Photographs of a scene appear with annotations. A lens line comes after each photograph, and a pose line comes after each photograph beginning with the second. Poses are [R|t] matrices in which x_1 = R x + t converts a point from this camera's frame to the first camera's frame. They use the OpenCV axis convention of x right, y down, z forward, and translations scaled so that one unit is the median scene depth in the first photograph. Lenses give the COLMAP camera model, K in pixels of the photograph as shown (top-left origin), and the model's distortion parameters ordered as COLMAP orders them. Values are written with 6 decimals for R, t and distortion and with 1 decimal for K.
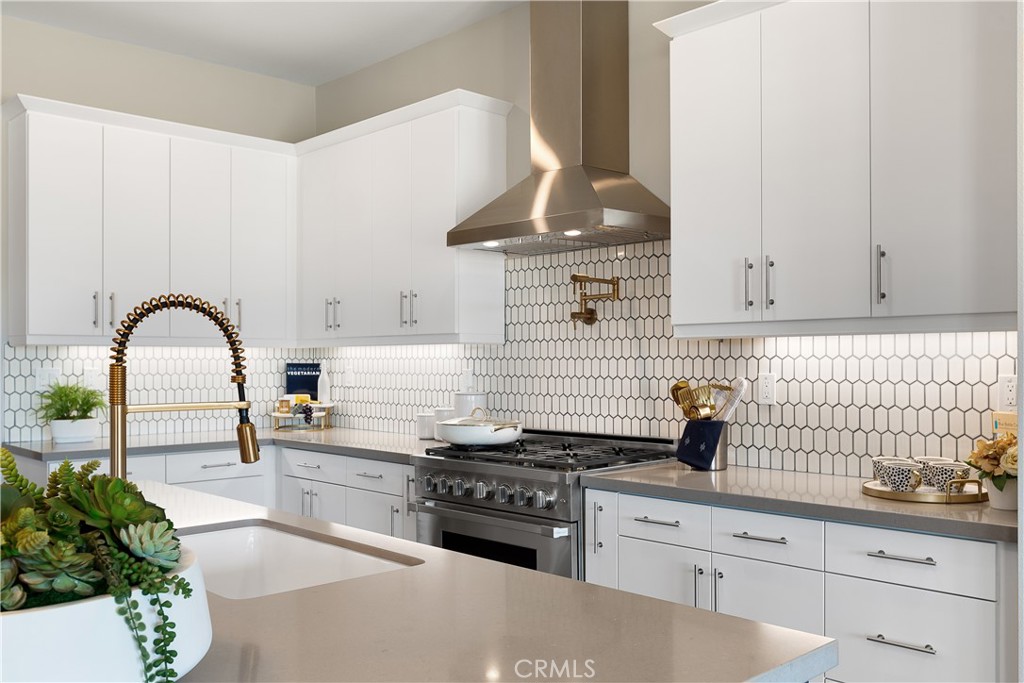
lens RADIAL K [[901.6, 0, 513.3], [0, 901.6, 347.8], [0, 0, 1]] dist [0.019769, 0.006758]
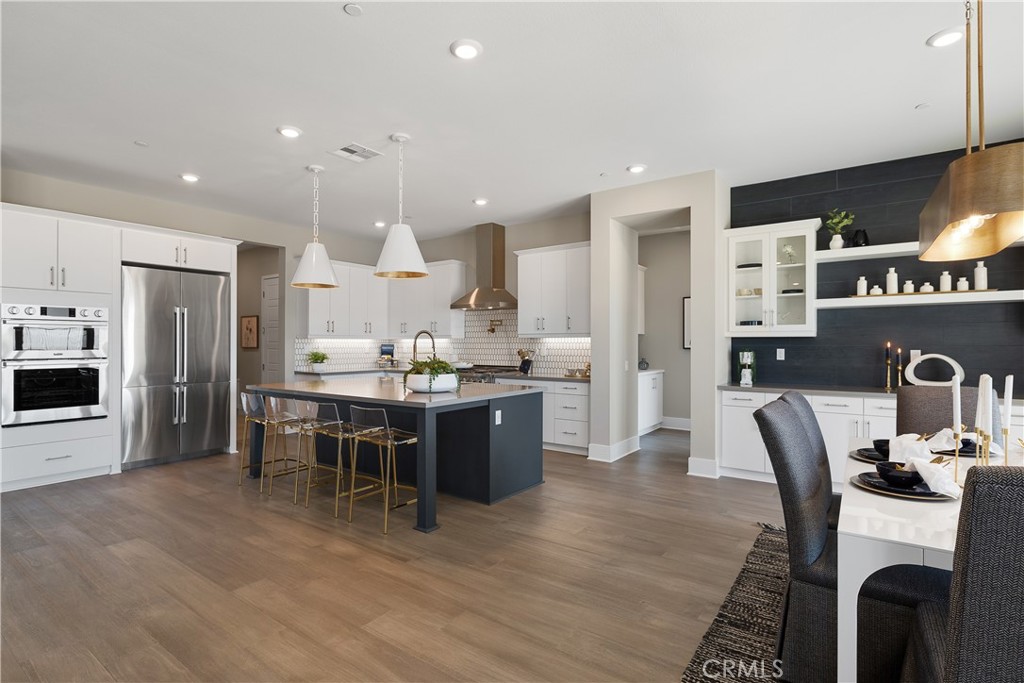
lens RADIAL K [[482.7, 0, 509.8], [0, 482.7, 341.4], [0, 0, 1]] dist [0.006245, 0.001145]
pose [[0.983660, 0.005817, 0.179944, -0.194722], [-0.006577, 0.999972, 0.003629, -0.001830], [-0.179918, -0.004754, 0.983670, -0.853689]]
